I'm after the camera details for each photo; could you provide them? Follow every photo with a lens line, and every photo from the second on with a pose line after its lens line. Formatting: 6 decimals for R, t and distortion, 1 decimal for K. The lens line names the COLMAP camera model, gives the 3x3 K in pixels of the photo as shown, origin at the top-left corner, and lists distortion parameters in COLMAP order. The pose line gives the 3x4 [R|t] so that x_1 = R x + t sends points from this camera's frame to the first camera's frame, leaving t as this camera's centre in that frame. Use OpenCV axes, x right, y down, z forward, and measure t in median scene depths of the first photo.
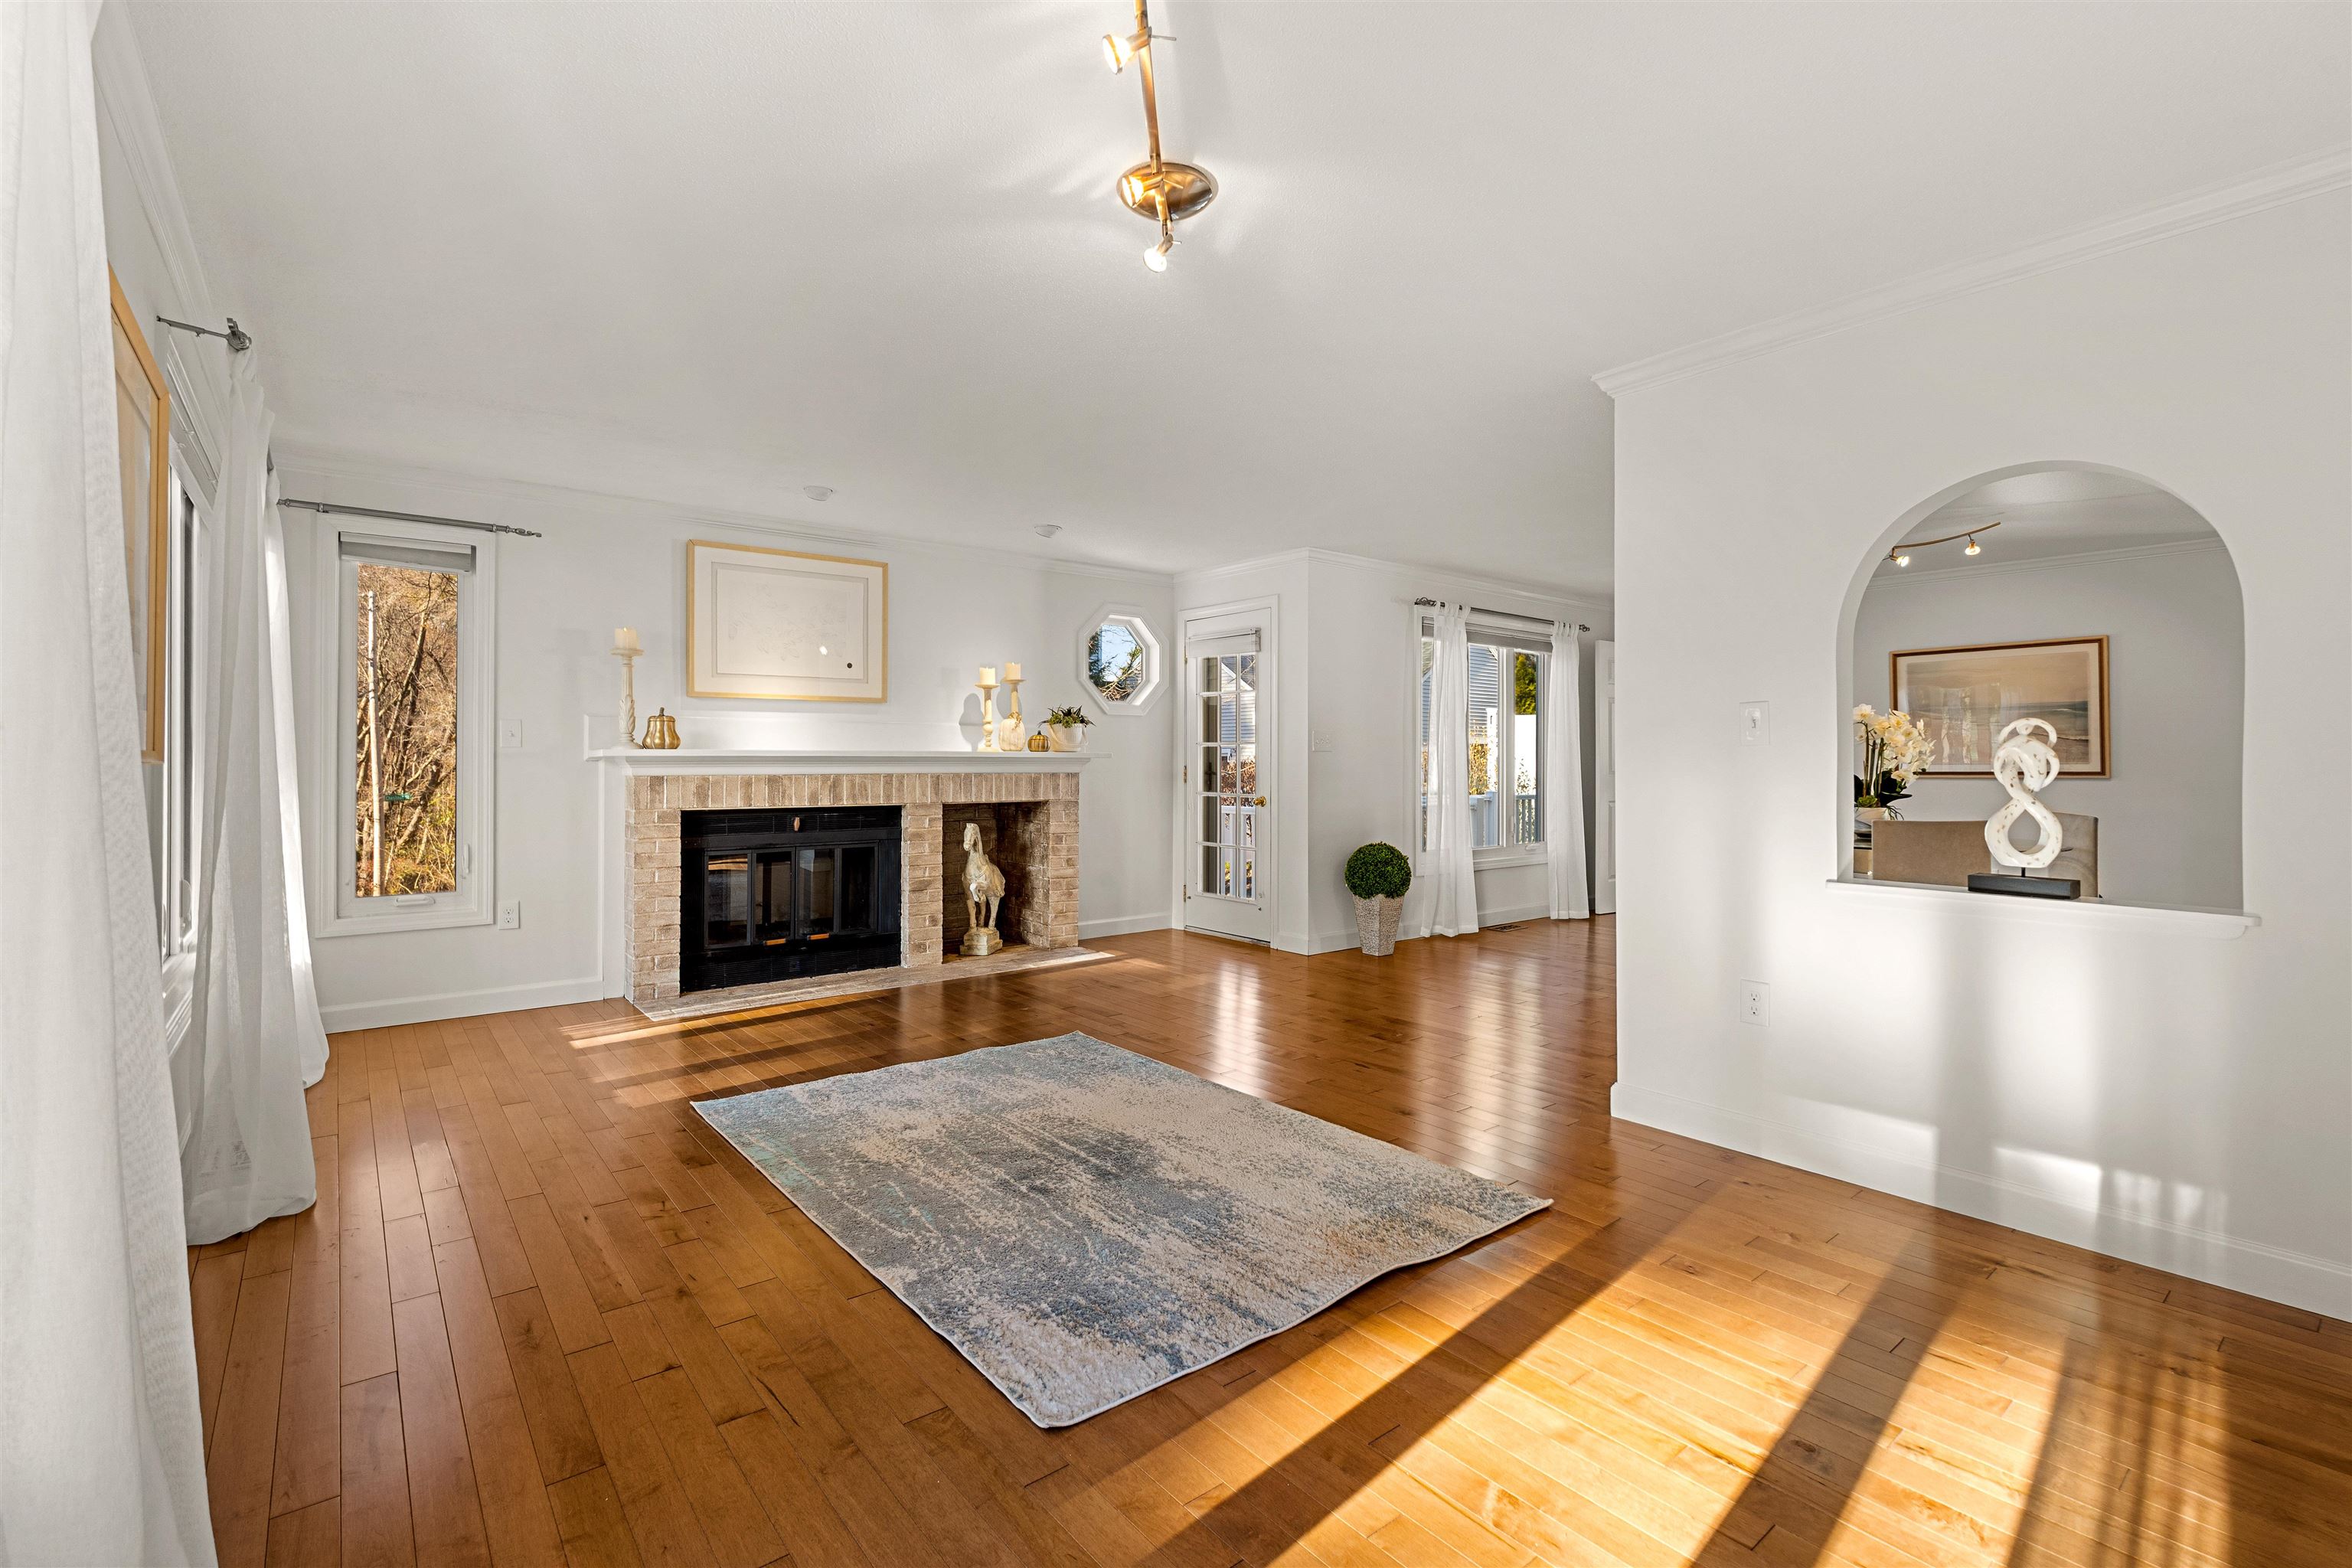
lens RADIAL K [[1038.6, 0, 1166.3], [0, 1038.6, 768.5], [0, 0, 1]] dist [-0.002778, 0.001701]
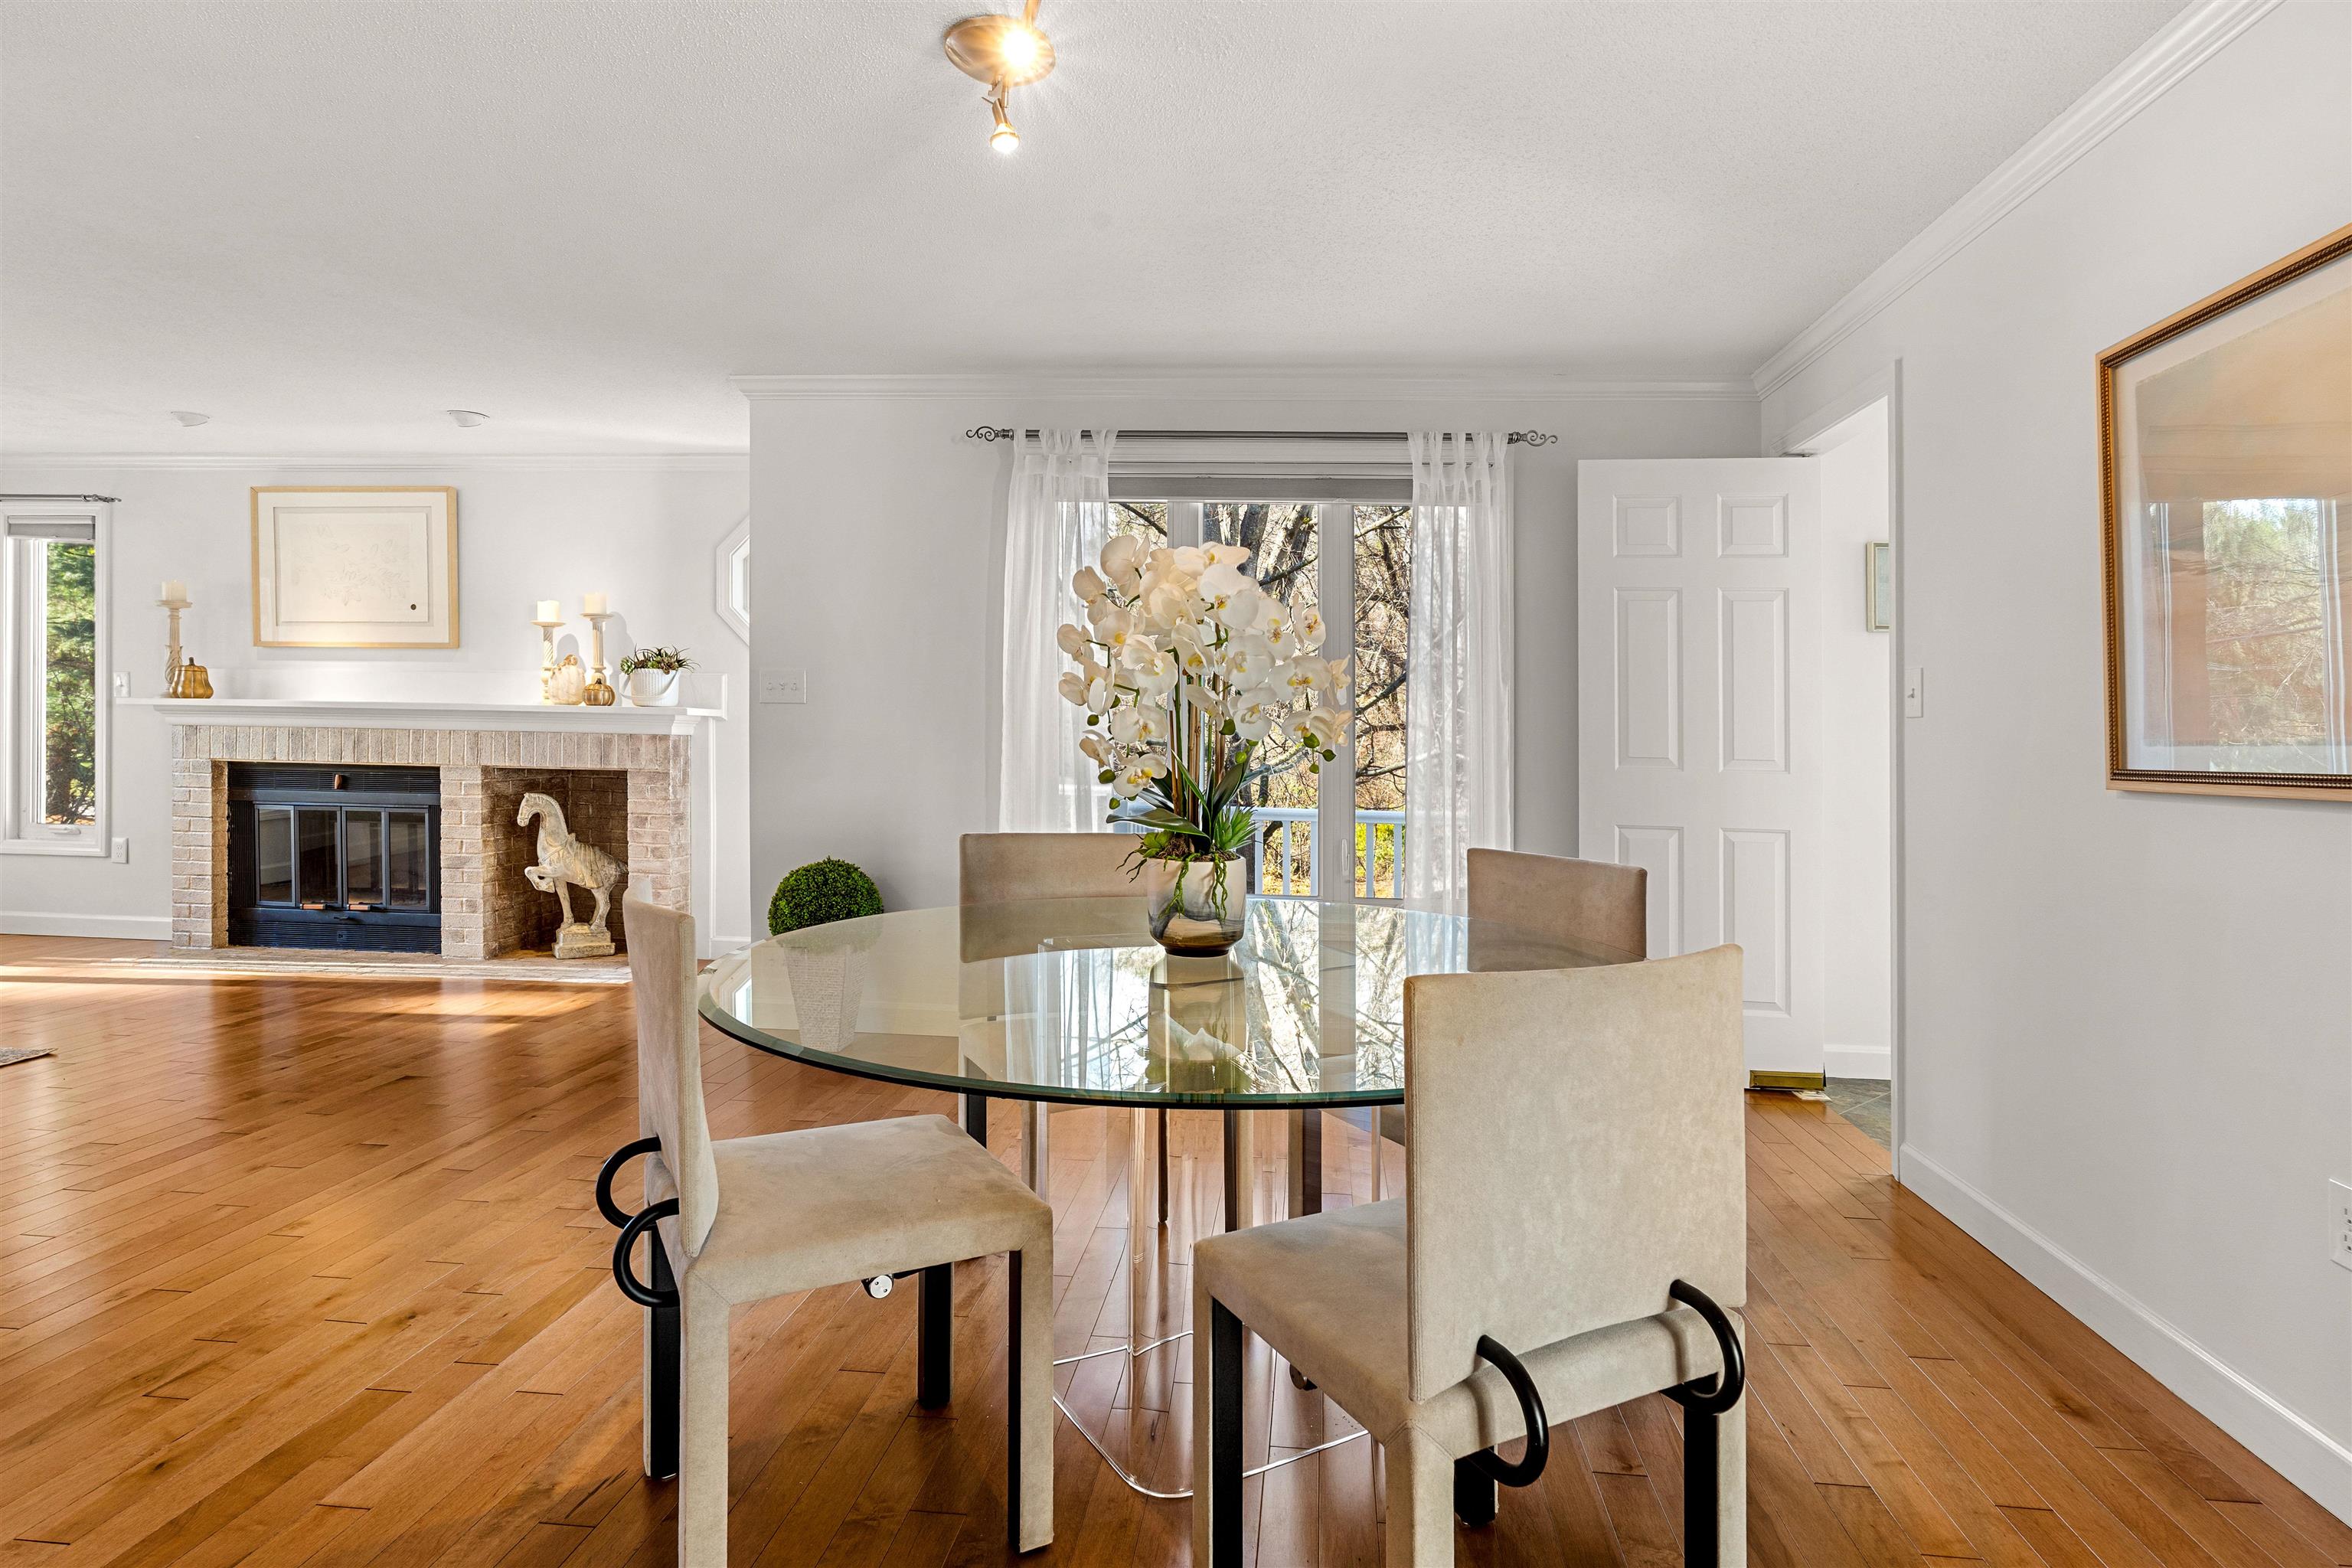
lens RADIAL K [[1206.8, 0, 1251.5], [0, 1206.8, 745.4], [0, 0, 1]] dist [-0.002320, 0.001046]
pose [[0.735133, 0.016906, -0.677712, 0.904660], [-0.023032, 0.999735, -0.000045, 0.002448], [0.677531, 0.015642, 0.735328, 0.714631]]
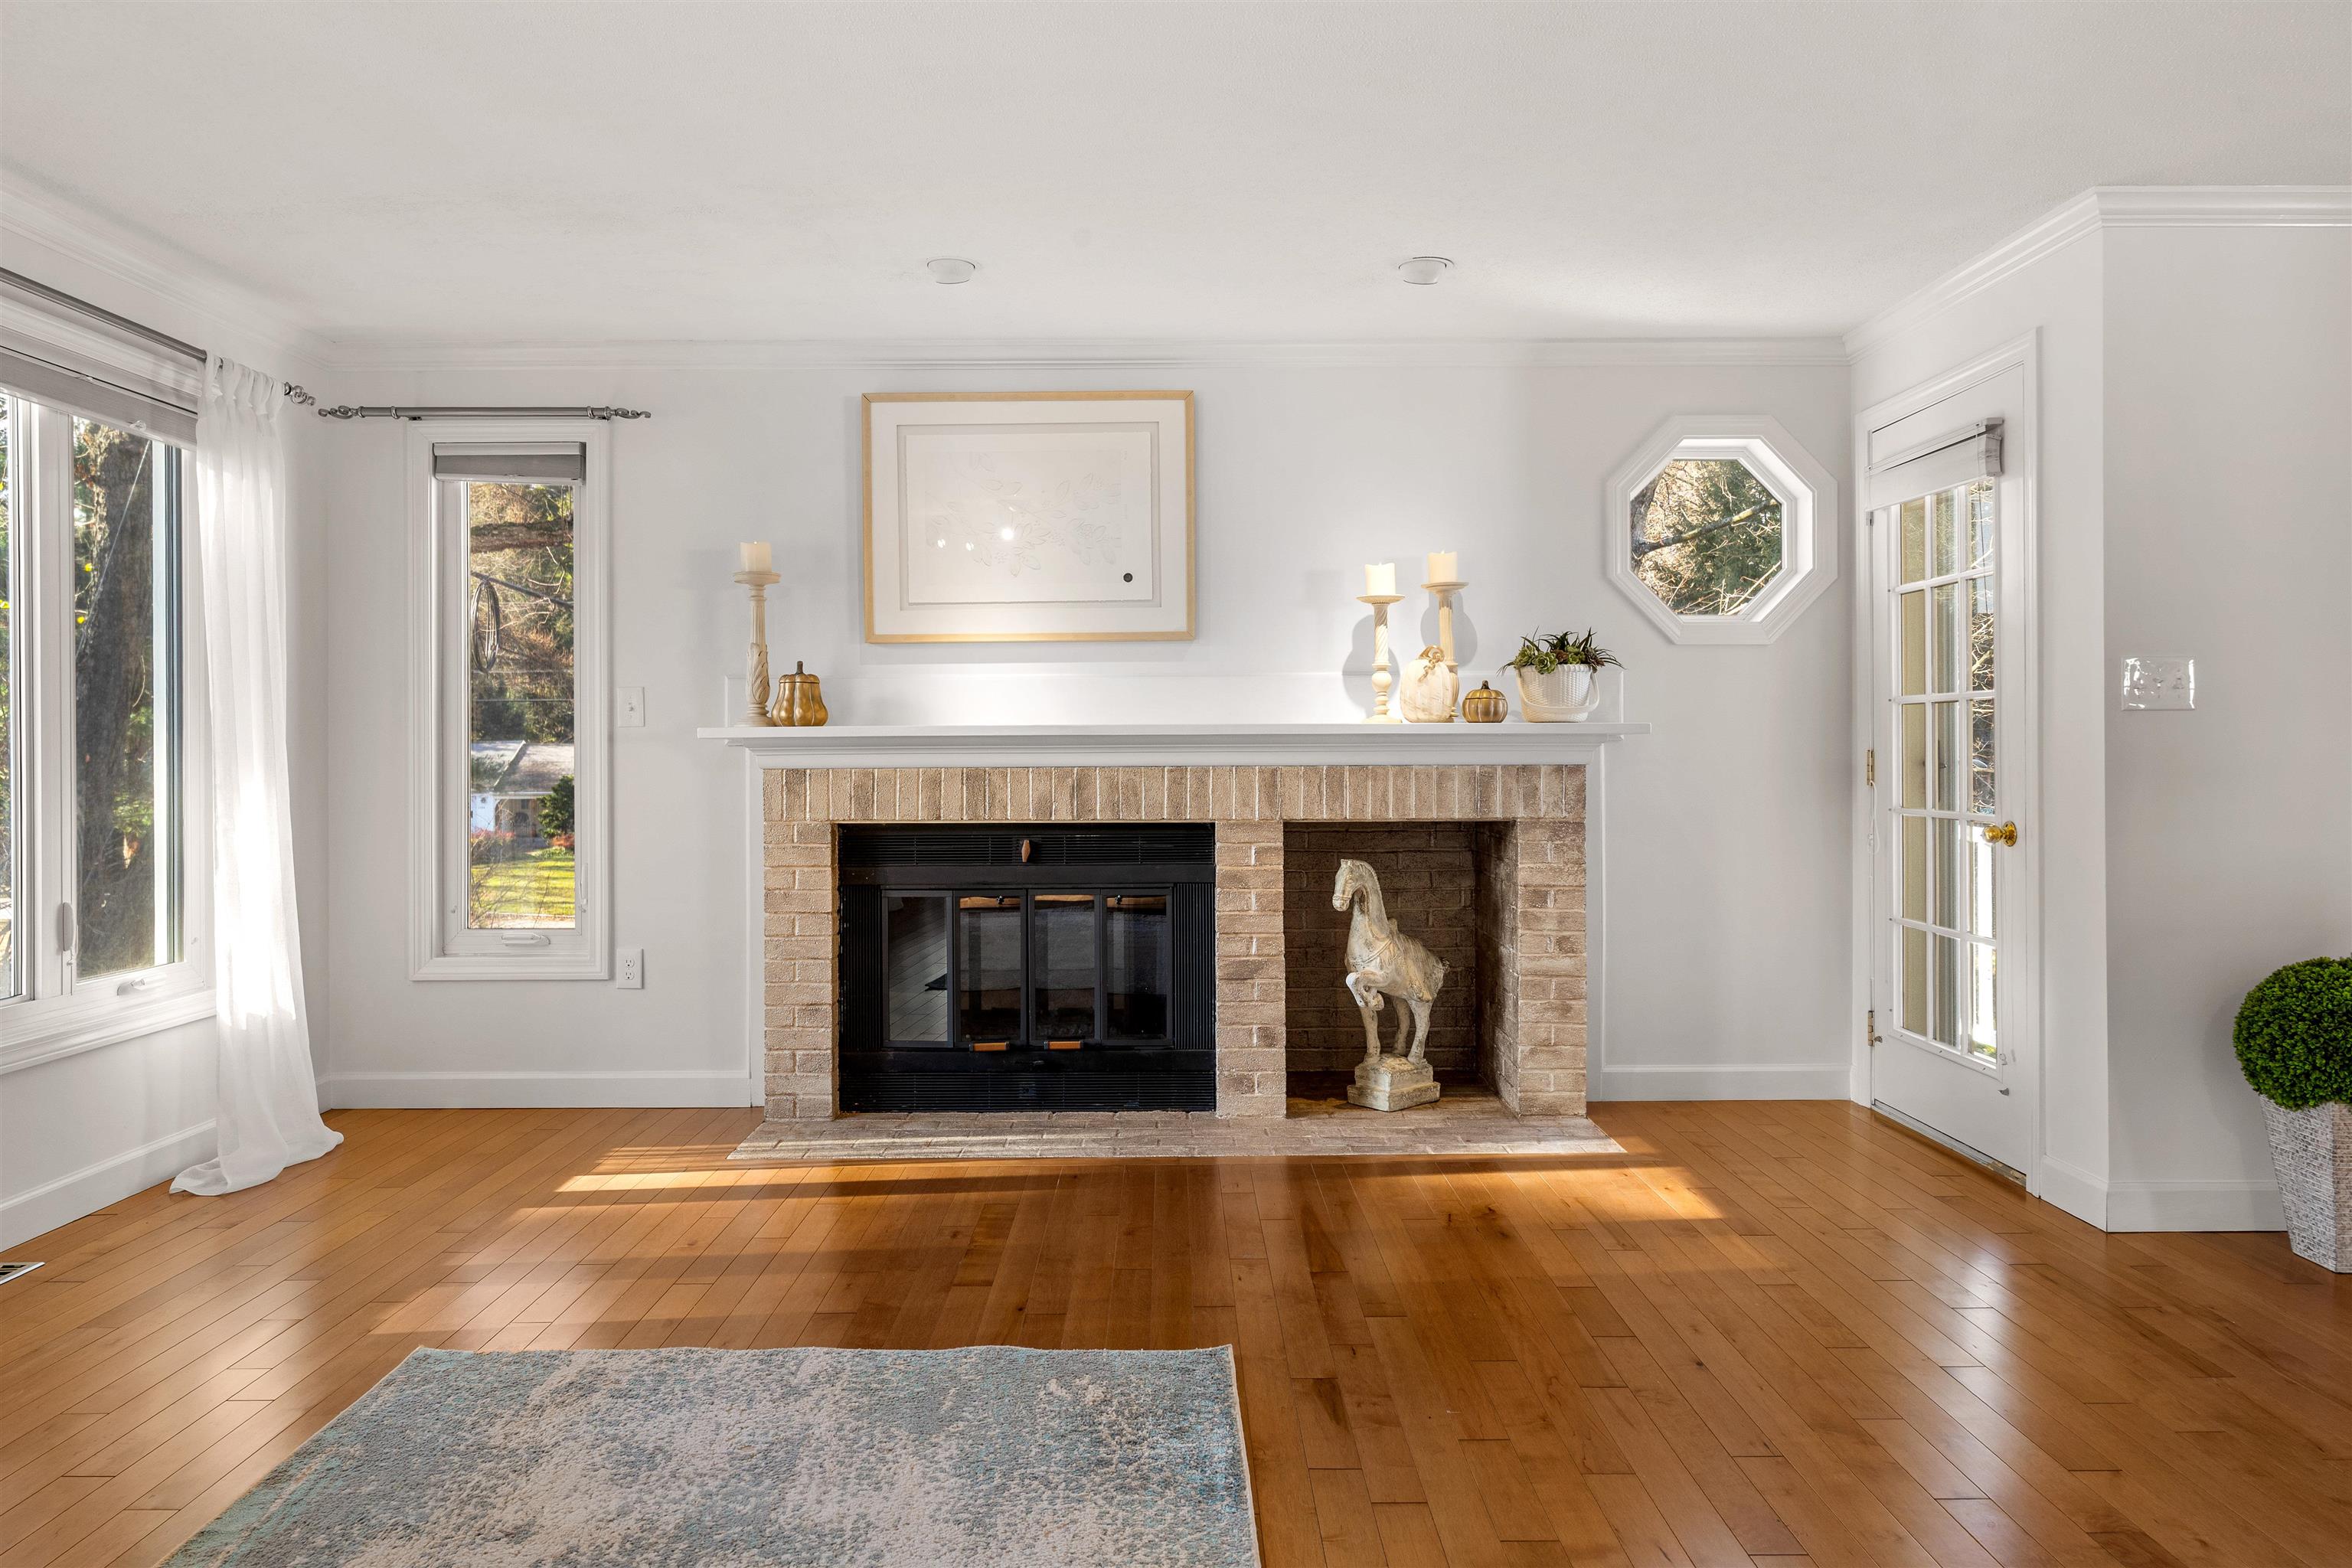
lens RADIAL K [[1467.1, 0, 1183.2], [0, 1467.1, 750.9], [0, 0, 1]] dist [-0.002404, 0.003426]
pose [[0.788046, -0.004884, -0.615597, 0.215502], [0.001791, 0.999982, -0.005641, 0.001499], [0.615613, 0.003343, 0.788041, 0.371269]]
